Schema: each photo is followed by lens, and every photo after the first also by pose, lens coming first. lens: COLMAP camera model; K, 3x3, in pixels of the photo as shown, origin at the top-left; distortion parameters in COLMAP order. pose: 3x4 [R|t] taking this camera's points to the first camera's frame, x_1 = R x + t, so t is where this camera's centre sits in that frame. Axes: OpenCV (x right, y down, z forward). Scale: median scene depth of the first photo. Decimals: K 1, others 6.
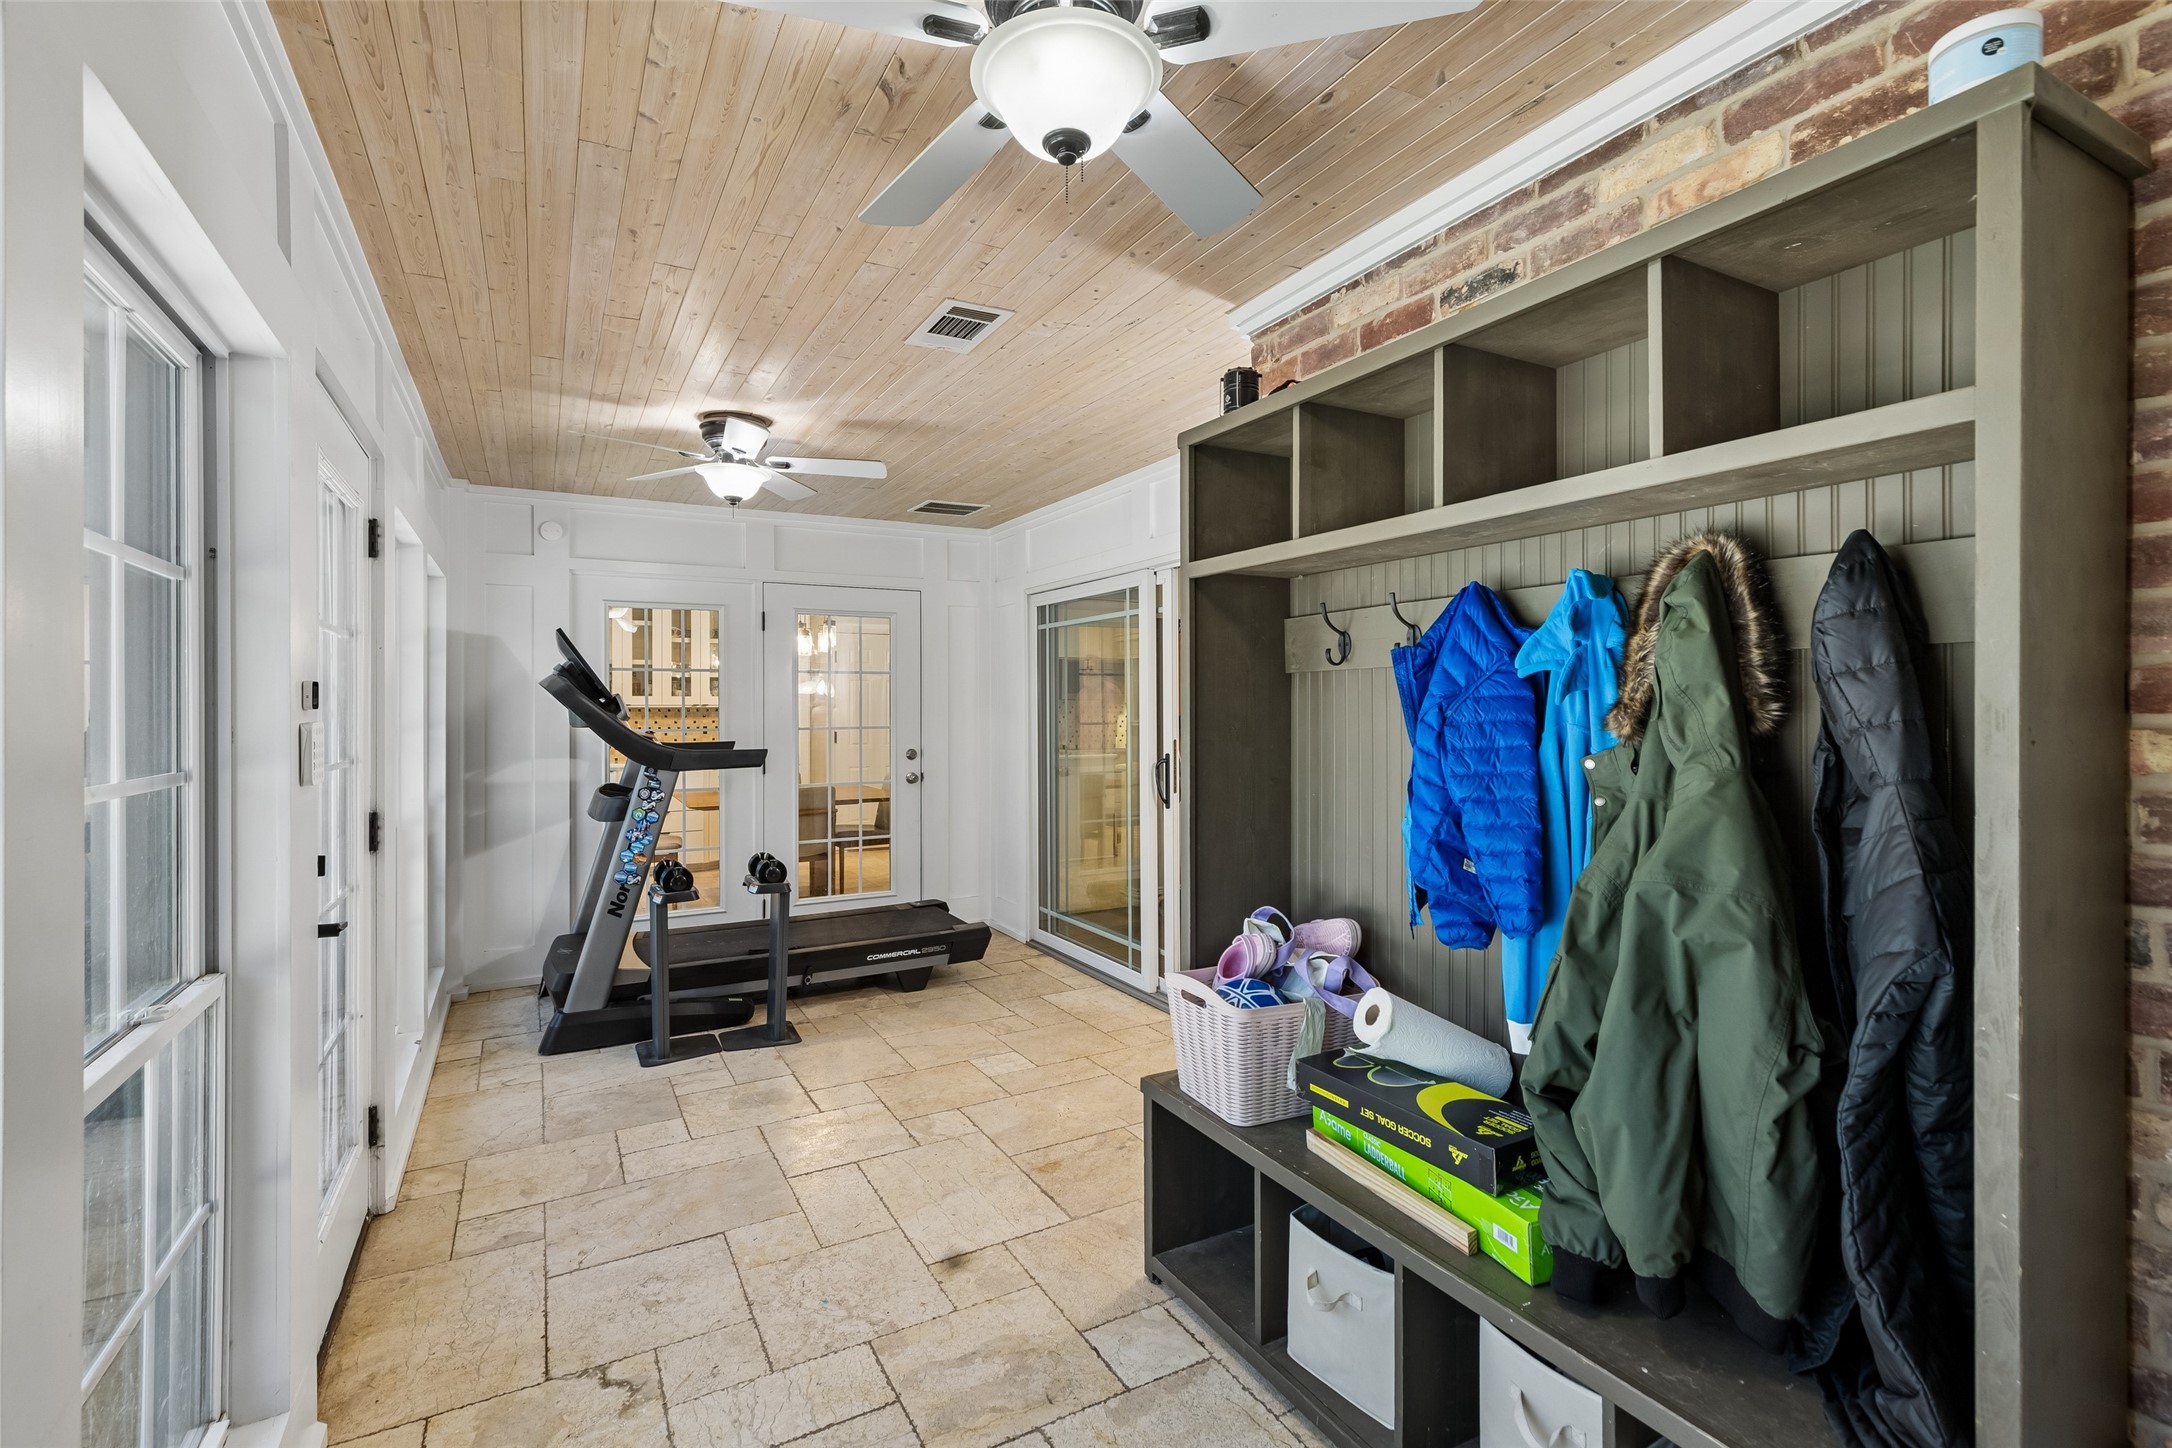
lens RADIAL K [[987.7, 0, 1088.8], [0, 987.7, 709.4], [0, 0, 1]] dist [0.004168, 0.000154]
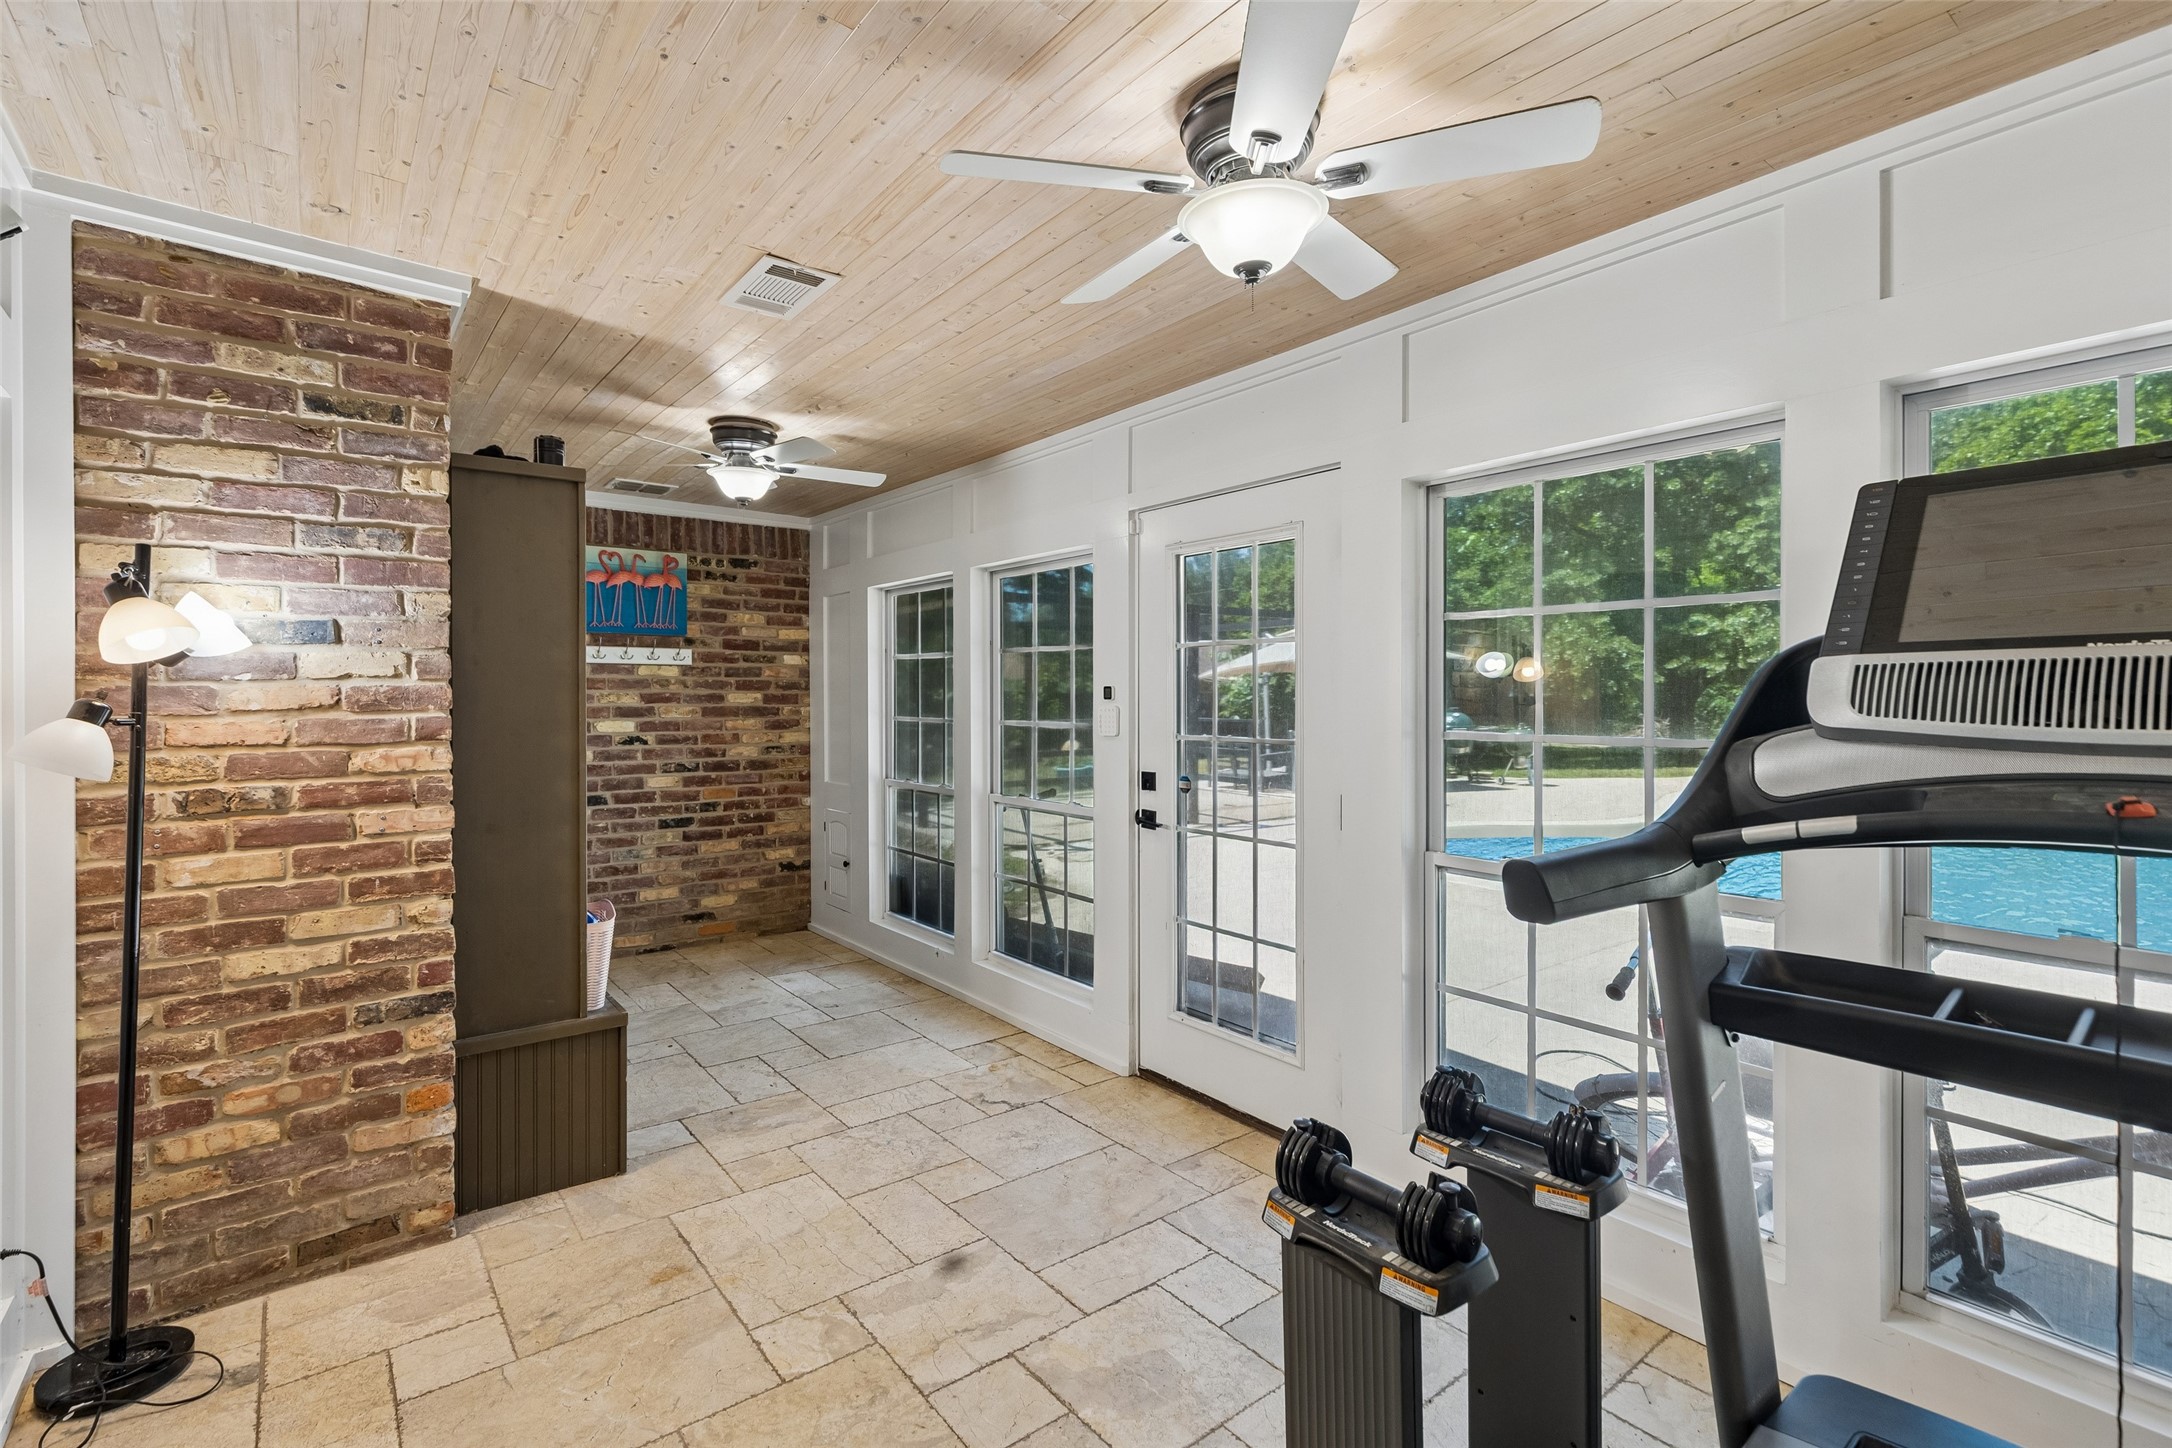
lens RADIAL K [[987.7, 0, 1076.9], [0, 987.7, 704.0], [0, 0, 1]] dist [0.004168, 0.000154]
pose [[-0.989132, 0.005100, -0.146940, -0.291088], [0.003797, 0.999951, 0.009143, -0.006708], [0.146980, 0.008486, -0.989103, 2.117226]]
